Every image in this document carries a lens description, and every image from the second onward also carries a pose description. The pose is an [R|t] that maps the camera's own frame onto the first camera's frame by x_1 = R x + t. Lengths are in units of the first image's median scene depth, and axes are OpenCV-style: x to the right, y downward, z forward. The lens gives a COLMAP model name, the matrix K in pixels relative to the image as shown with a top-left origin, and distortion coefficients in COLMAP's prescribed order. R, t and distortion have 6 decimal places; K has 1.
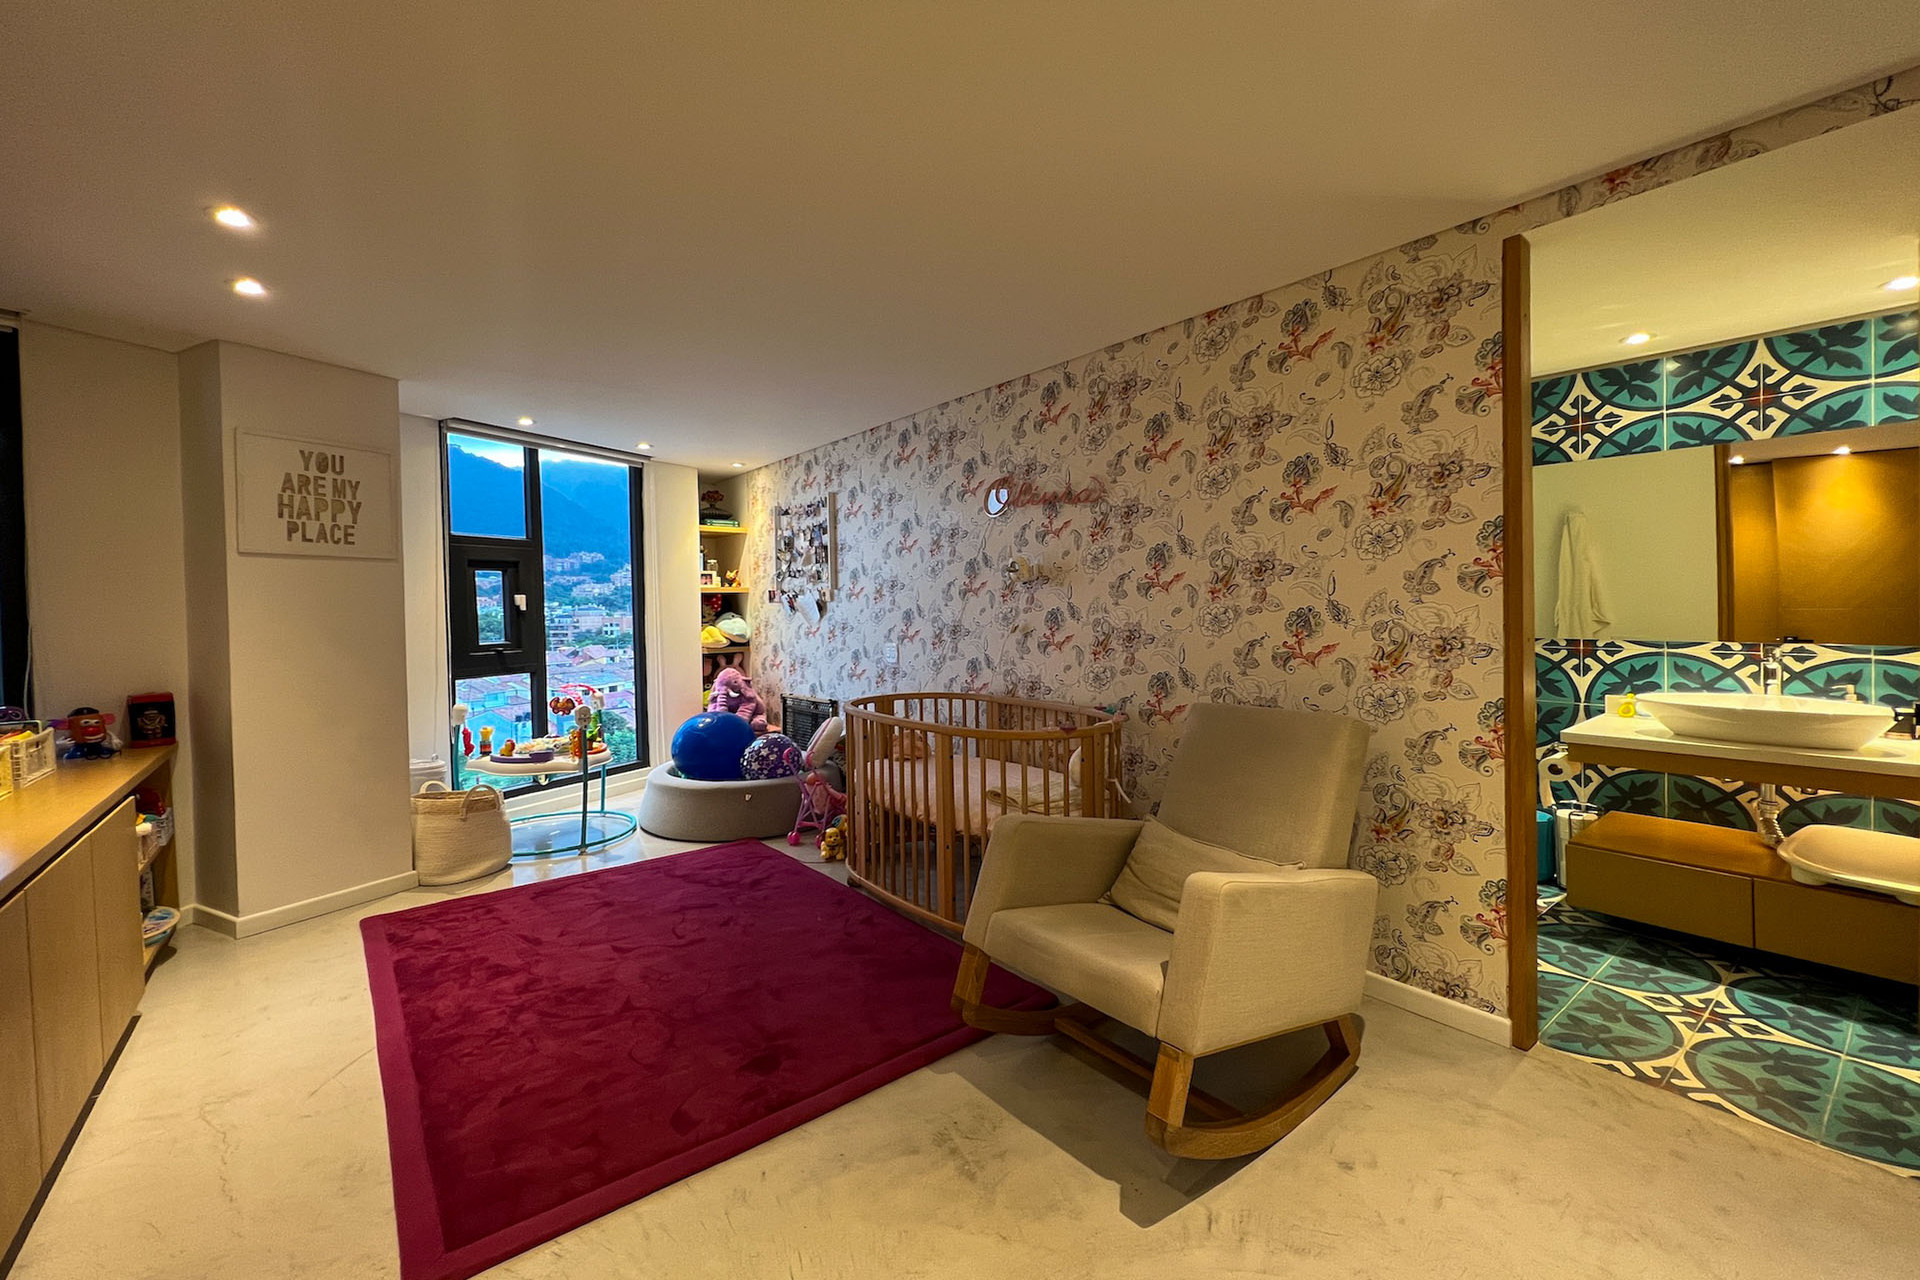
lens RADIAL K [[795.4, 0, 965.3], [0, 795.4, 634.8], [0, 0, 1]] dist [-0.001535, 0.000246]
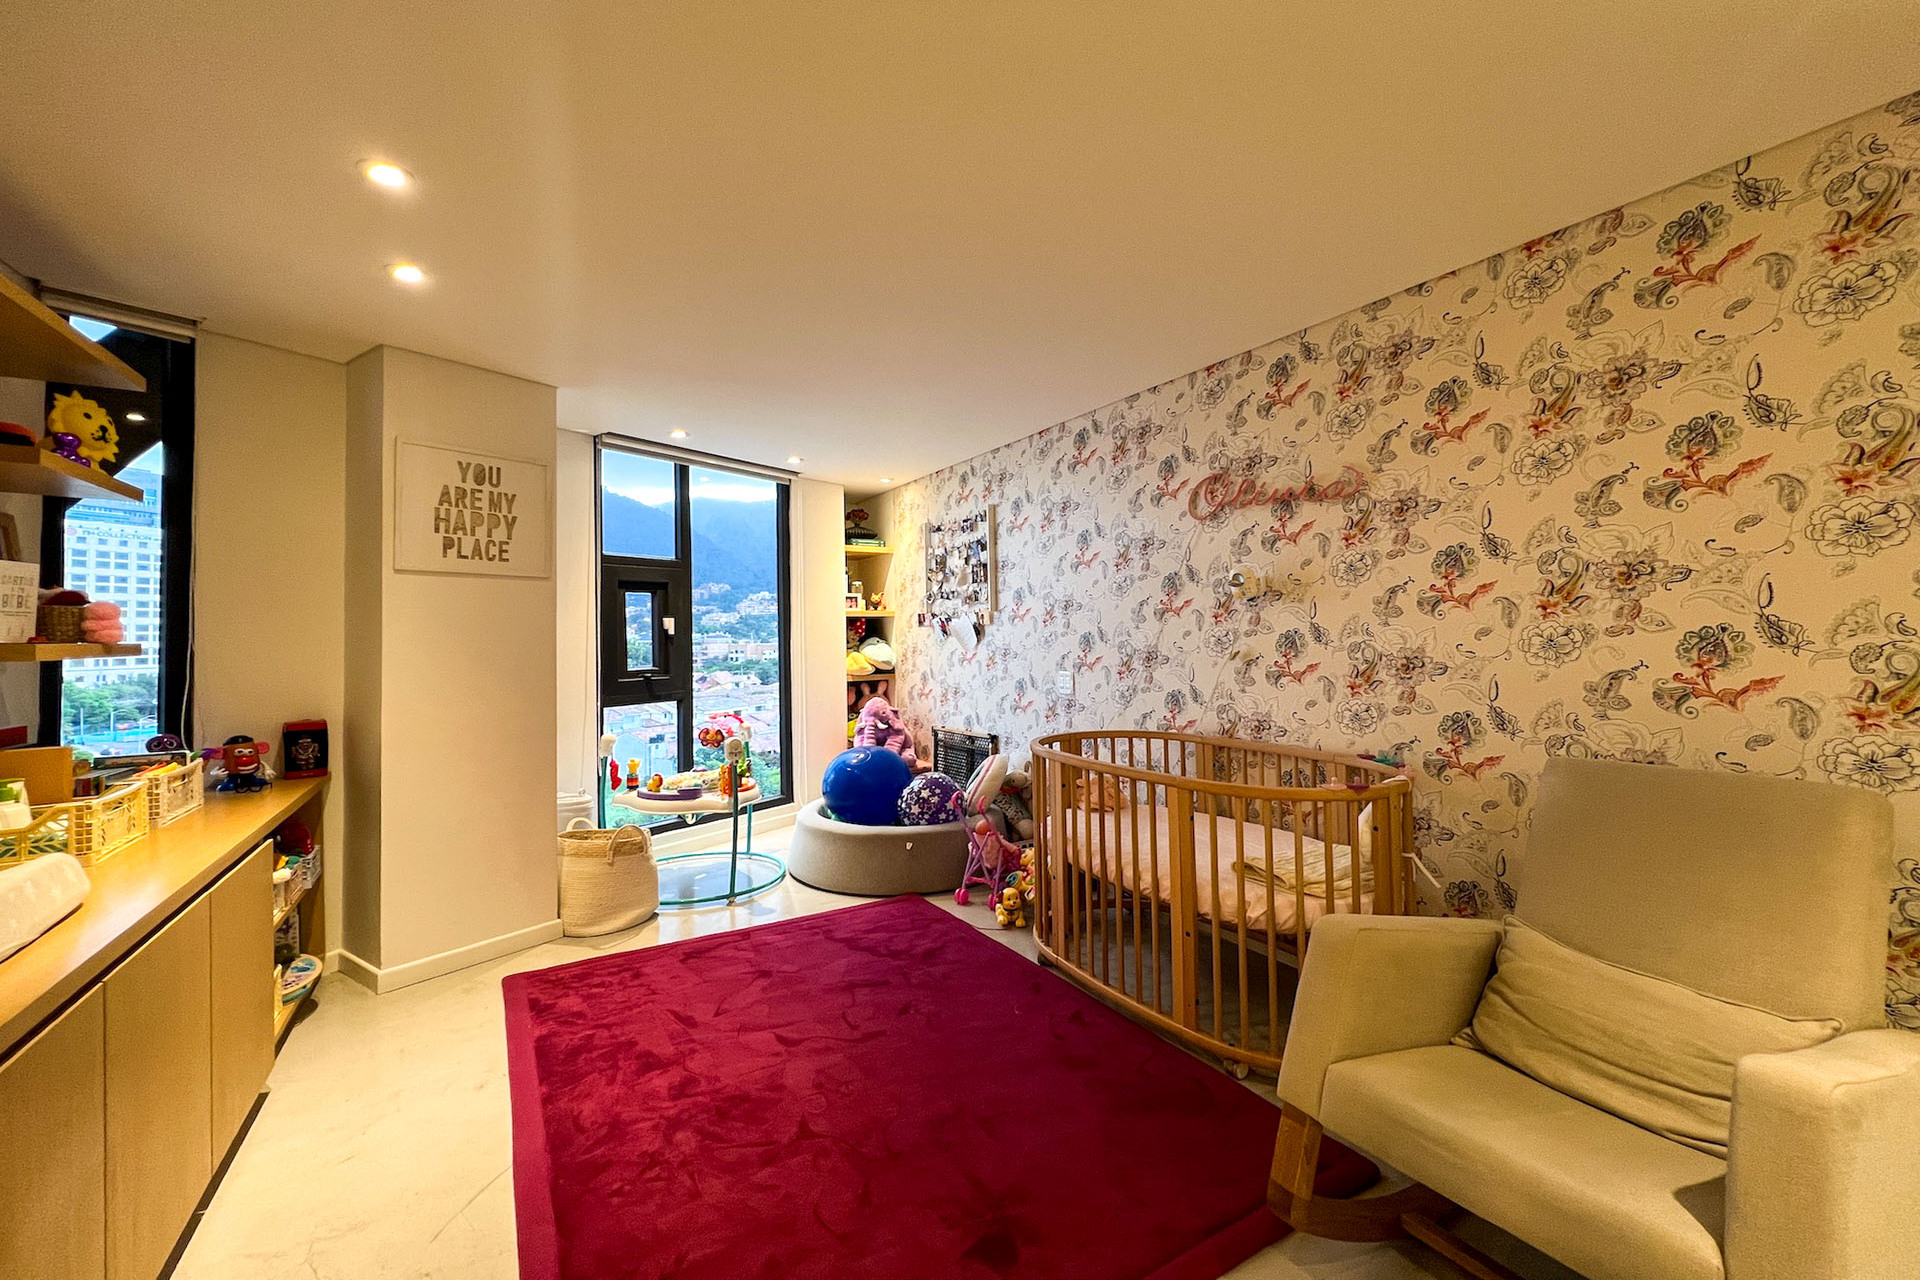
lens RADIAL K [[795.4, 0, 961.1], [0, 795.4, 629.4], [0, 0, 1]] dist [-0.001535, 0.000246]
pose [[0.989916, -0.001415, -0.141646, -0.135996], [-0.004537, 0.999120, -0.041688, 0.001746], [0.141581, 0.041910, 0.989039, 0.189794]]
